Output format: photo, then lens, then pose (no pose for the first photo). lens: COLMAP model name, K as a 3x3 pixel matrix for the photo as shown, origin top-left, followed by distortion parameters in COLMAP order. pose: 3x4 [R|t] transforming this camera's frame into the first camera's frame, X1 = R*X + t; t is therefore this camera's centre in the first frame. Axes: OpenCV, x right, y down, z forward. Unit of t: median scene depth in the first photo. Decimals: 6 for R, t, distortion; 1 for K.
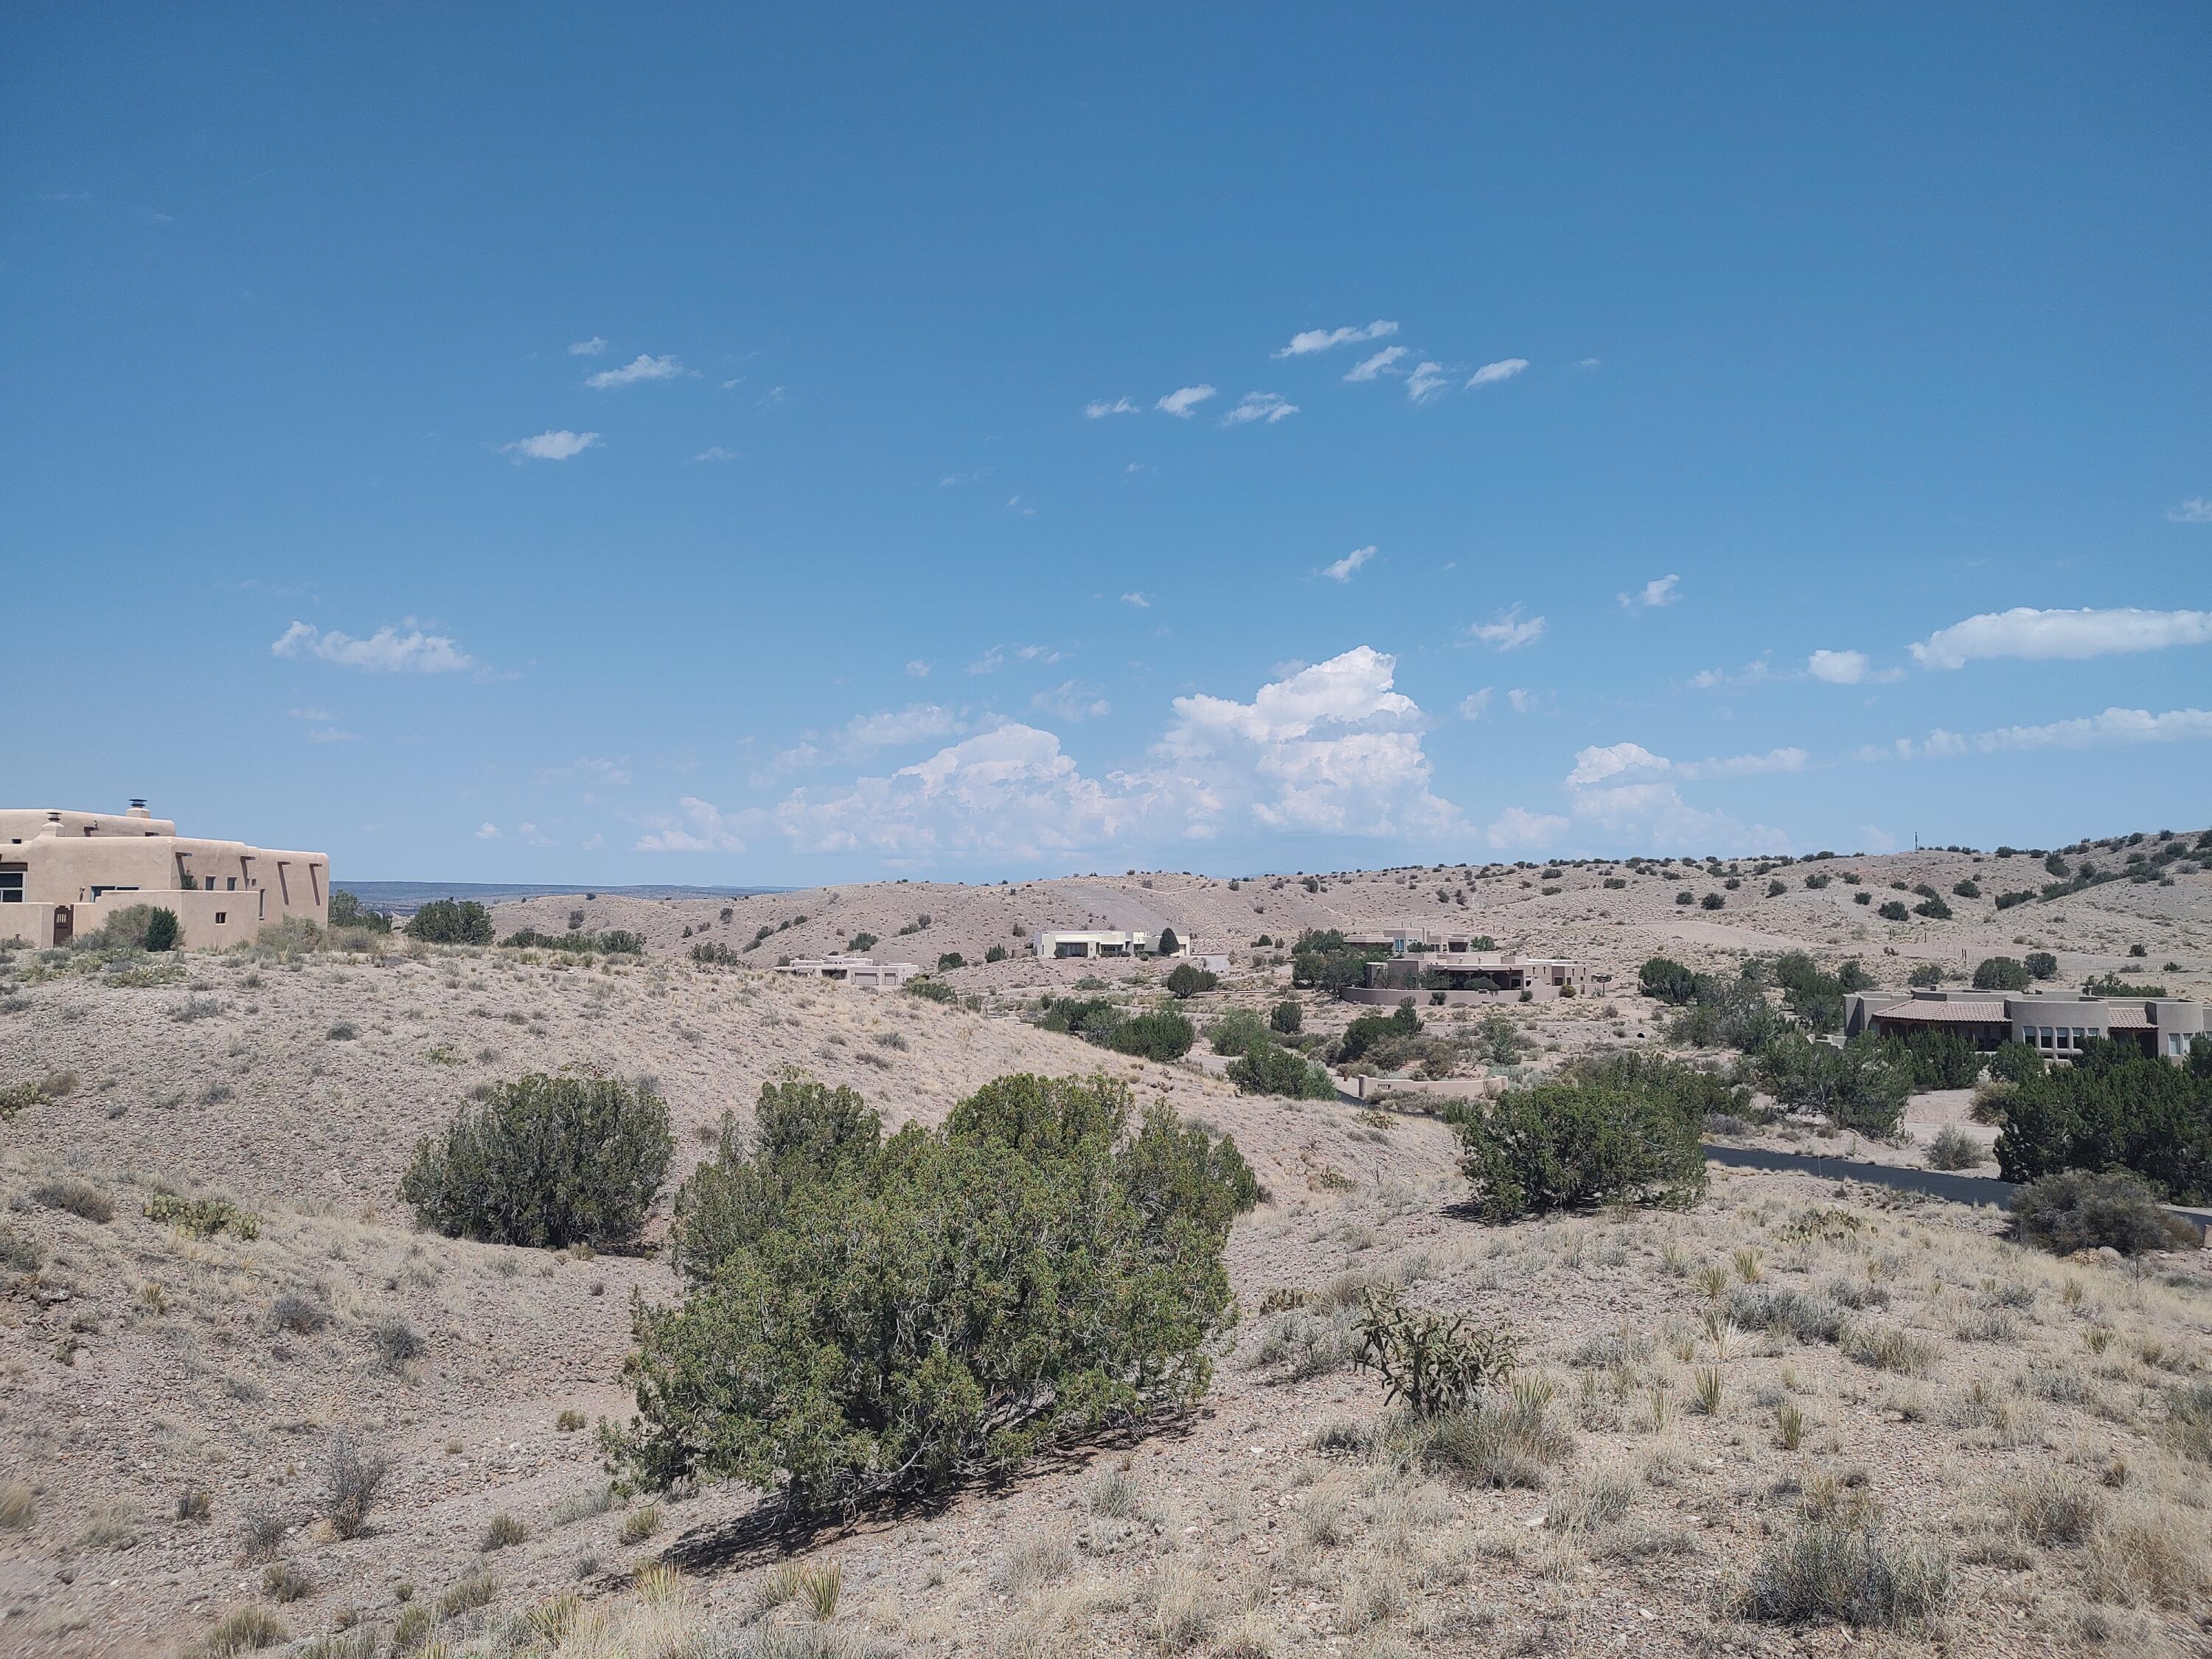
lens RADIAL K [[1612.7, 0, 1111.2], [0, 1612.7, 826.6], [0, 0, 1]] dist [0.015754, -0.006835]
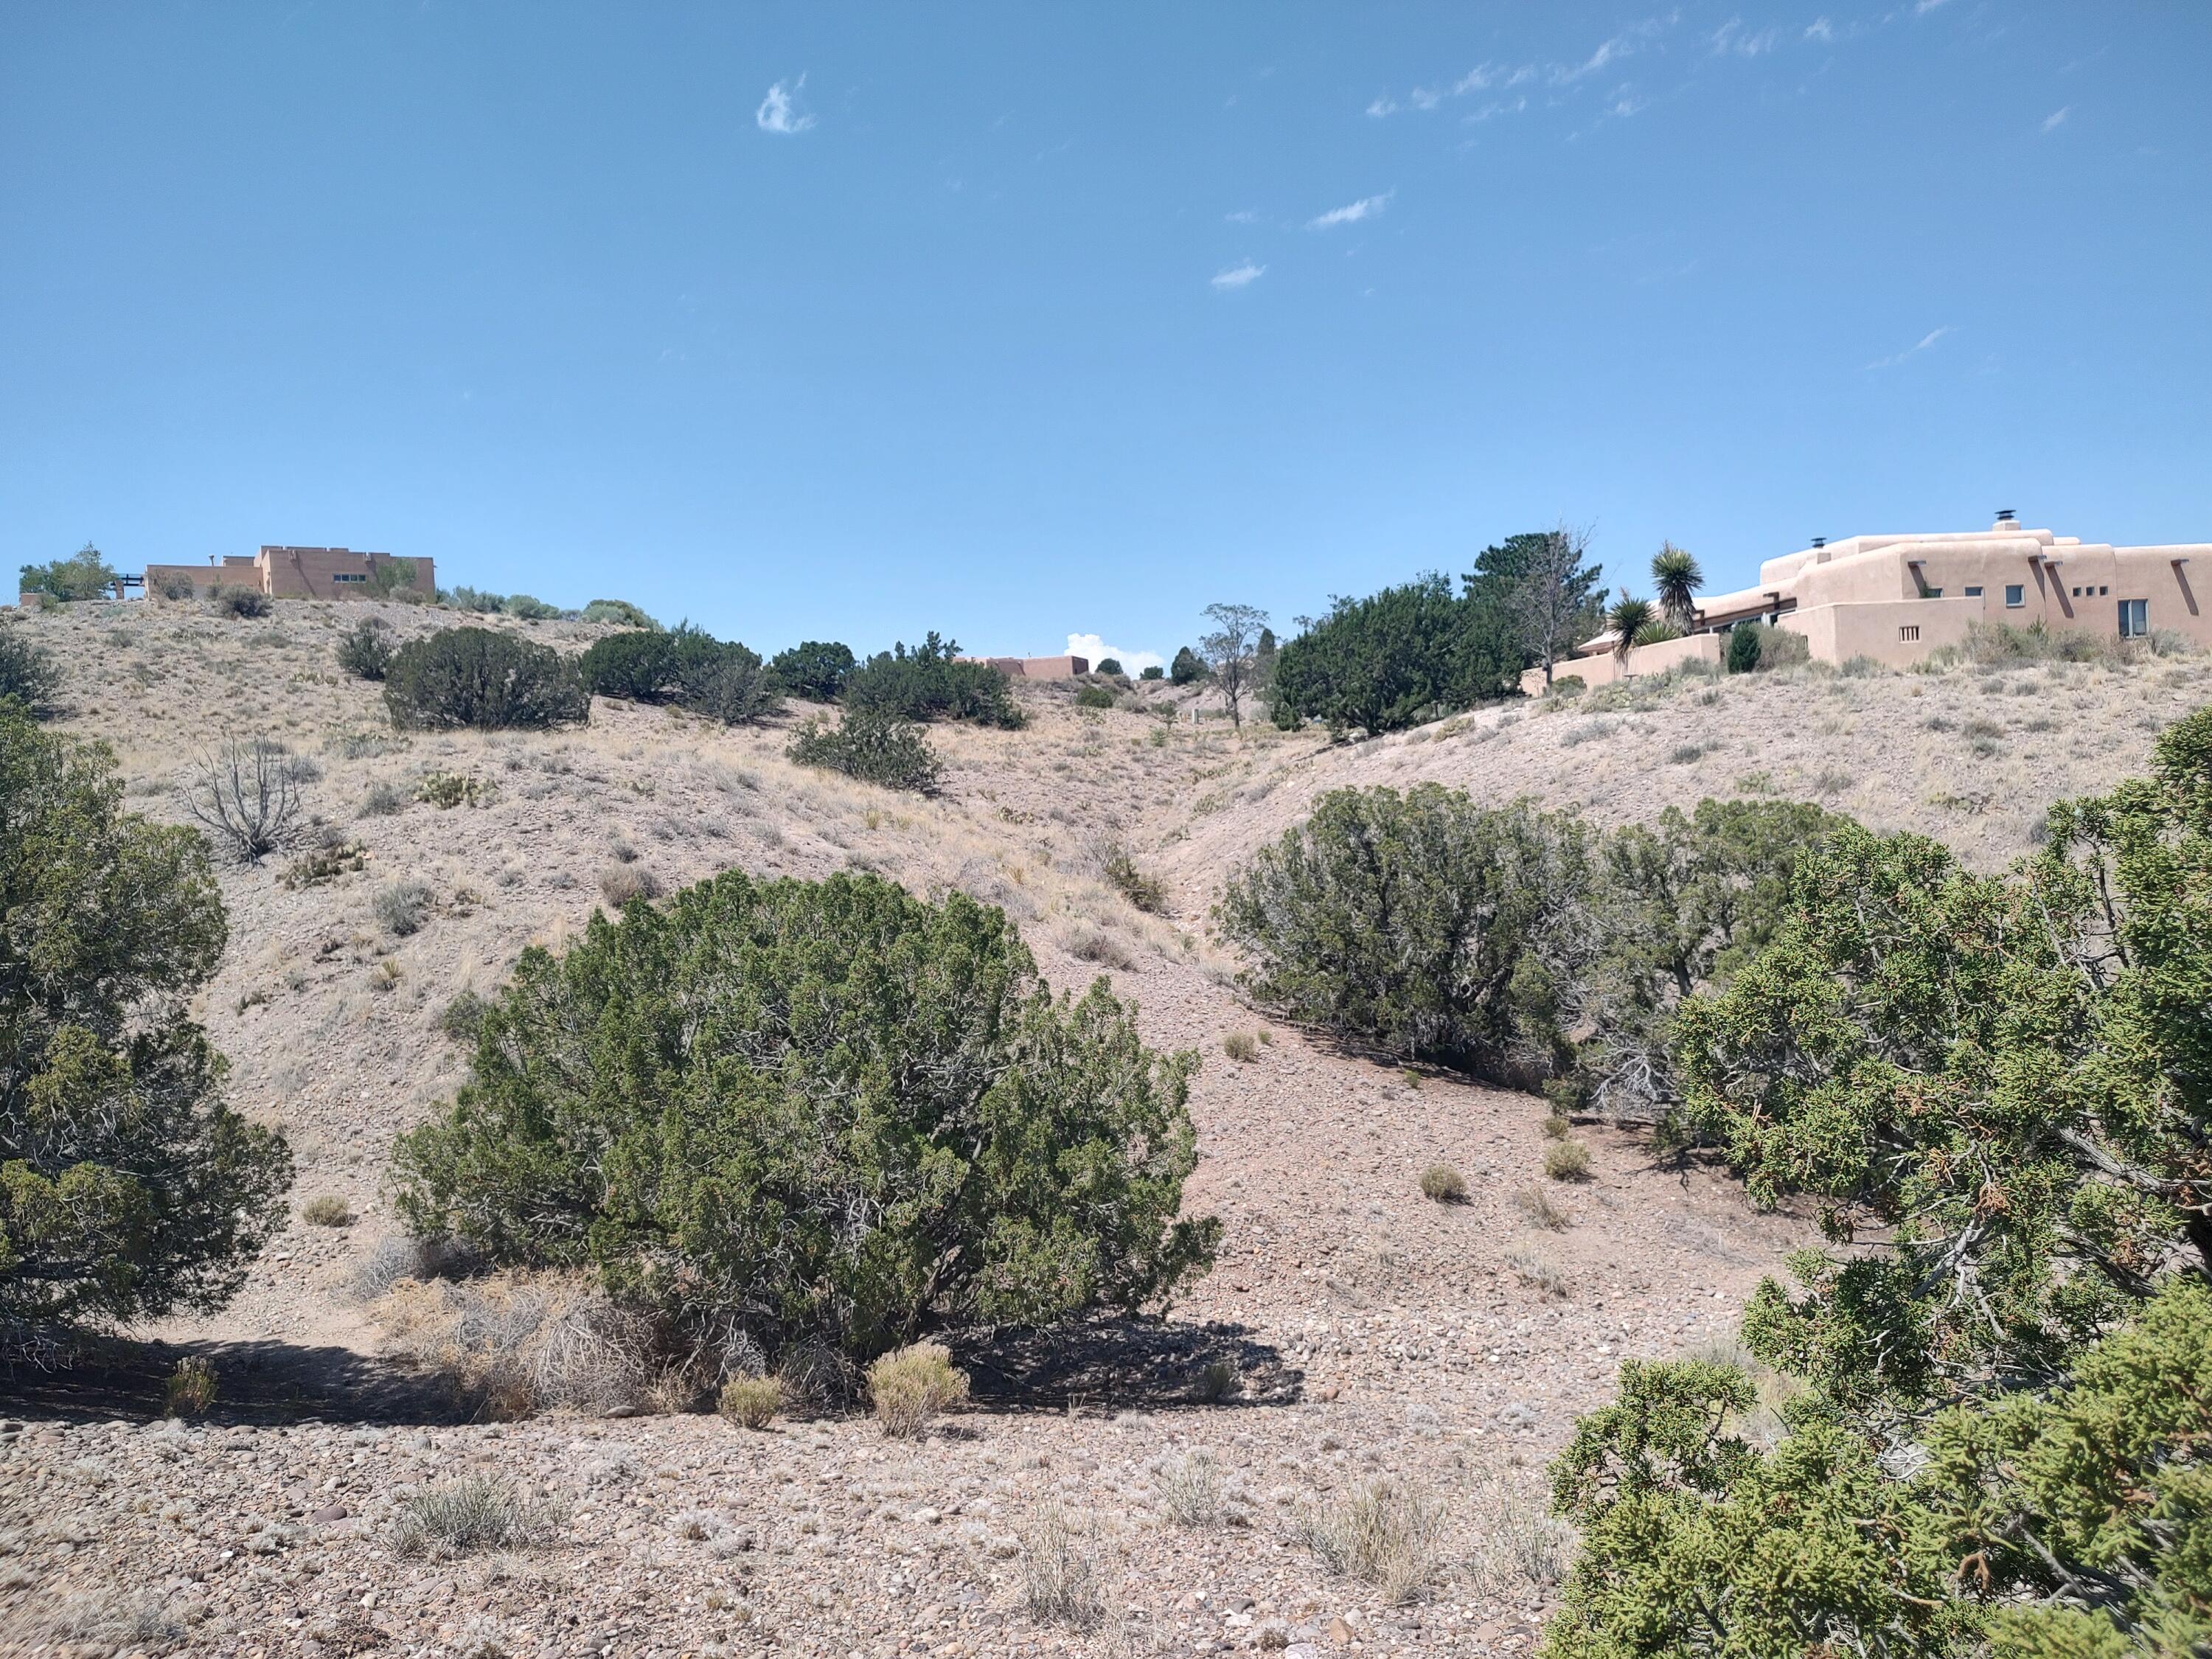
lens RADIAL K [[1605.7, 0, 1106.0], [0, 1605.7, 829.5], [0, 0, 1]] dist [0.001535, -0.004551]
pose [[0.216421, 0.012437, -0.976221, 0.115941], [0.113050, 0.992873, 0.037711, 0.069878], [0.969733, -0.118523, 0.213473, 0.404171]]
